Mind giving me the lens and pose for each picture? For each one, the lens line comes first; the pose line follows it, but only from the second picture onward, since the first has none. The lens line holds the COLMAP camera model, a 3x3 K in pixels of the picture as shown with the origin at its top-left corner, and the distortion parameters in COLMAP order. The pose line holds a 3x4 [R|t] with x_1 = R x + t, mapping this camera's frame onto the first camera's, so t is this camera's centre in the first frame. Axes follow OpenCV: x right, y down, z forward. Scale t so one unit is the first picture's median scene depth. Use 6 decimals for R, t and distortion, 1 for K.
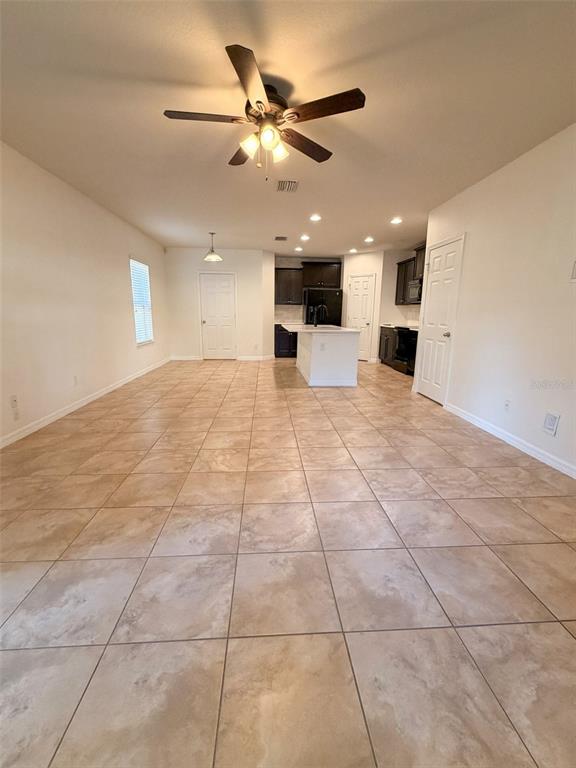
lens RADIAL K [[315.8, 0, 286.8], [0, 315.8, 369.9], [0, 0, 1]] dist [-0.000897, -0.000014]
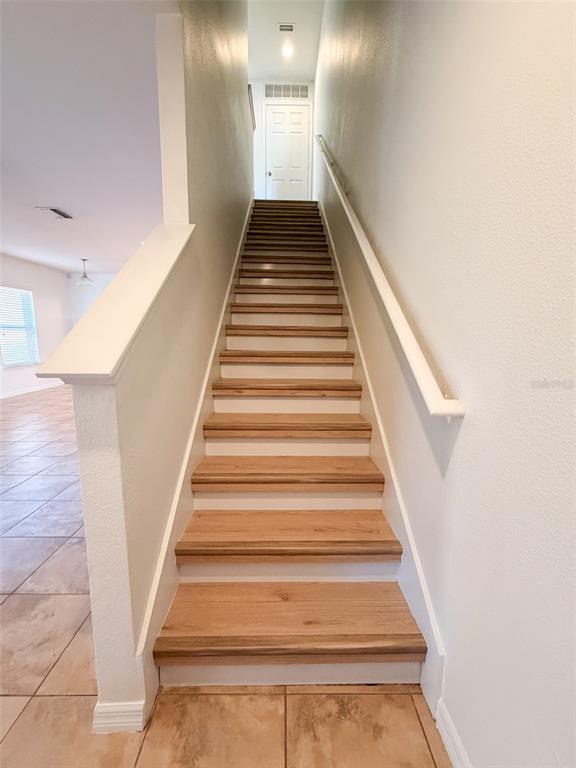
lens RADIAL K [[303.5, 0, 288.0], [0, 303.5, 384.0], [0, 0, 1]] dist [0.000414, -0.000098]
pose [[0.999333, -0.002189, -0.036441, 0.916931], [0.001373, 0.999748, -0.022413, -0.010122], [0.036481, 0.022348, 0.999084, 0.094212]]
